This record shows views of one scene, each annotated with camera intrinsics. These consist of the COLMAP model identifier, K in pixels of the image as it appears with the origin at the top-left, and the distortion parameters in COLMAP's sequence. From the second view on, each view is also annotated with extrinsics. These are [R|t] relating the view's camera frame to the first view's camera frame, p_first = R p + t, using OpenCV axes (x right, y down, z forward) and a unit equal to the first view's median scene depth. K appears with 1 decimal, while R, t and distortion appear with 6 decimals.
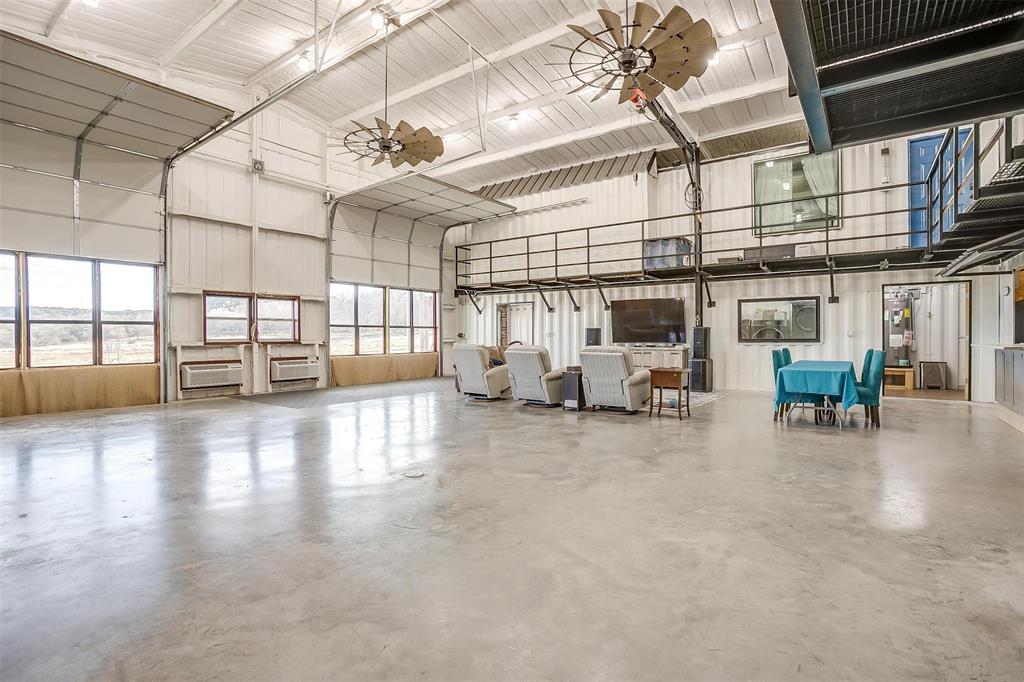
lens RADIAL K [[505.0, 0, 505.9], [0, 505.0, 334.6], [0, 0, 1]] dist [-0.064659, 0.025290]
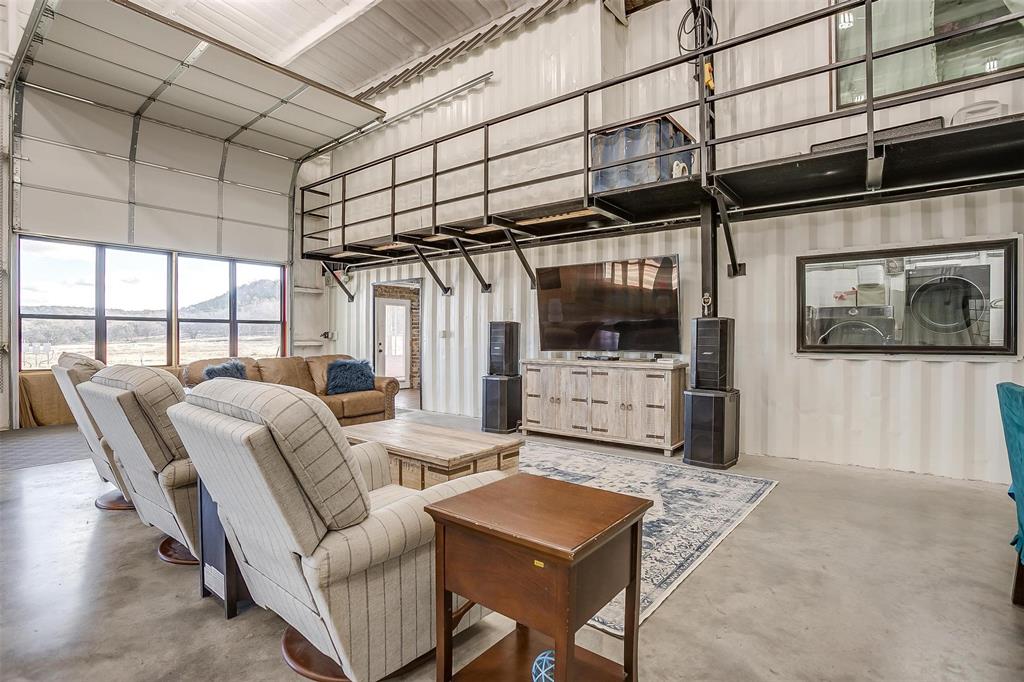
lens RADIAL K [[505.0, 0, 504.6], [0, 505.0, 335.6], [0, 0, 1]] dist [-0.064659, 0.025290]
pose [[0.999342, 0.005247, -0.035876, 0.218684], [-0.005292, 0.999985, -0.001156, 0.001859], [0.035870, 0.001345, 0.999356, 0.544599]]
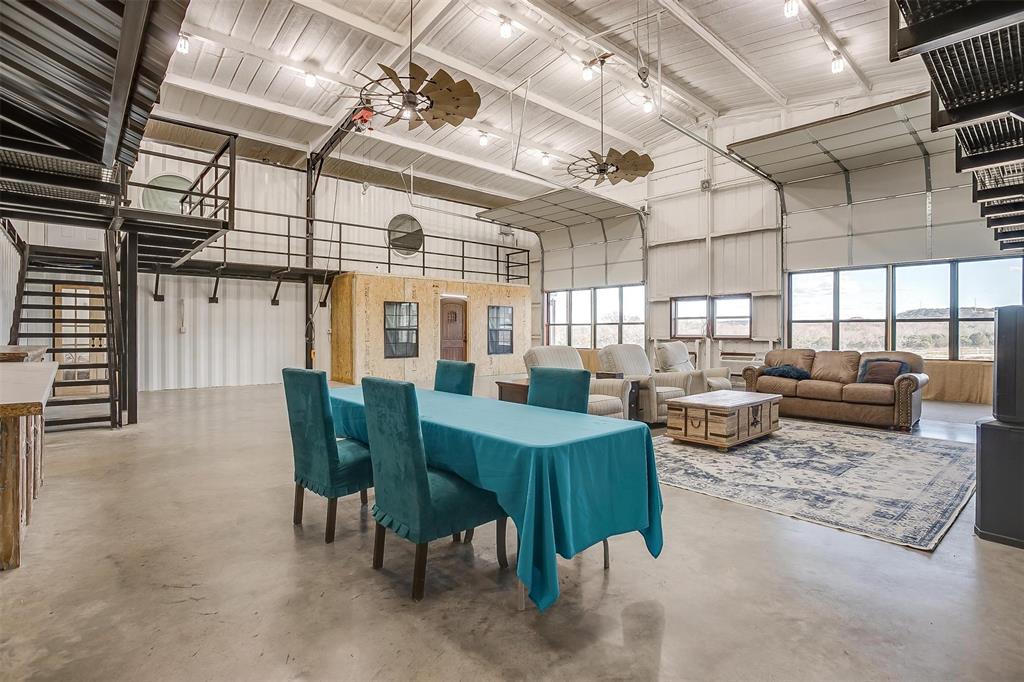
lens RADIAL K [[505.0, 0, 508.1], [0, 505.0, 340.0], [0, 0, 1]] dist [-0.064659, 0.025290]
pose [[-0.215833, 0.018484, -0.976255, 0.699860], [0.001810, 0.999827, 0.018530, -0.001971], [0.976429, 0.002232, -0.215829, 0.767383]]
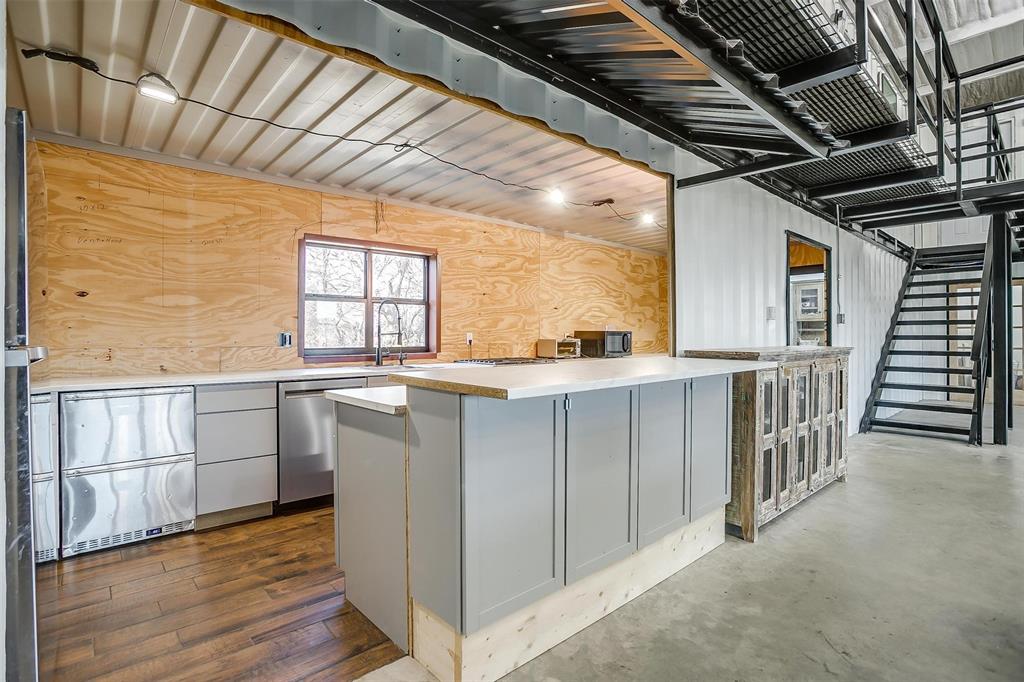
lens RADIAL K [[505.0, 0, 505.9], [0, 505.0, 337.5], [0, 0, 1]] dist [-0.064659, 0.025290]
pose [[-0.977121, 0.004185, 0.212644, 0.600461], [0.004674, 0.999987, 0.001799, -0.000861], [-0.212633, 0.002752, -0.977128, 0.775965]]
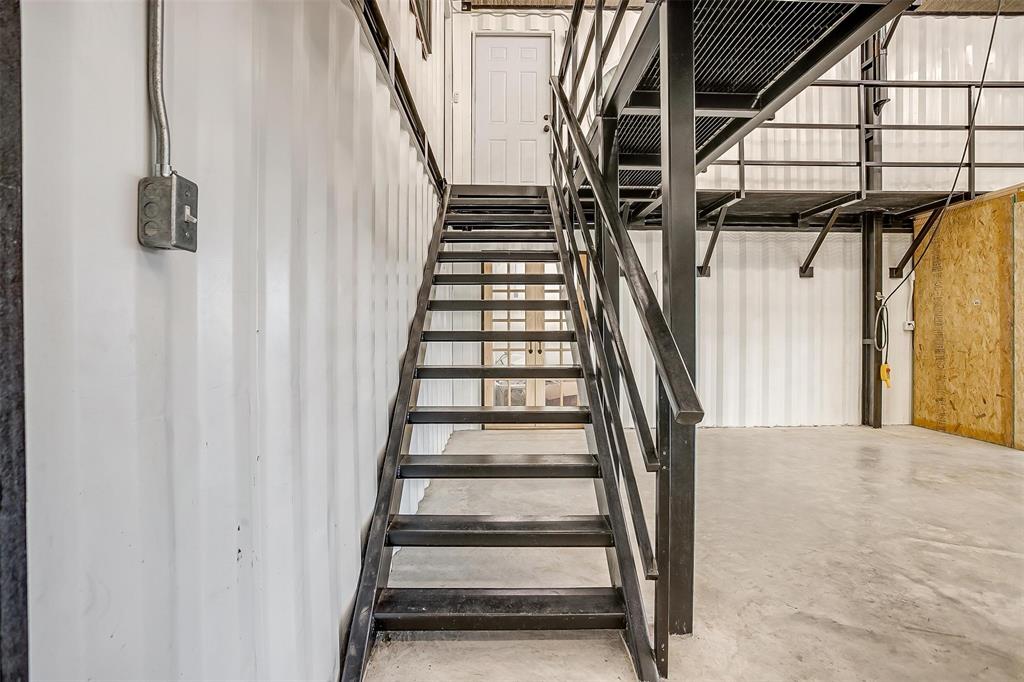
lens RADIAL K [[508.4, 0, 494.5], [0, 508.4, 335.0], [0, 0, 1]] dist [-0.025834, 0.004340]
pose [[-0.813045, 0.009593, -0.582122, 0.385121], [0.005067, 0.999943, 0.009401, 0.000364], [0.582179, 0.004694, -0.813047, 0.309580]]
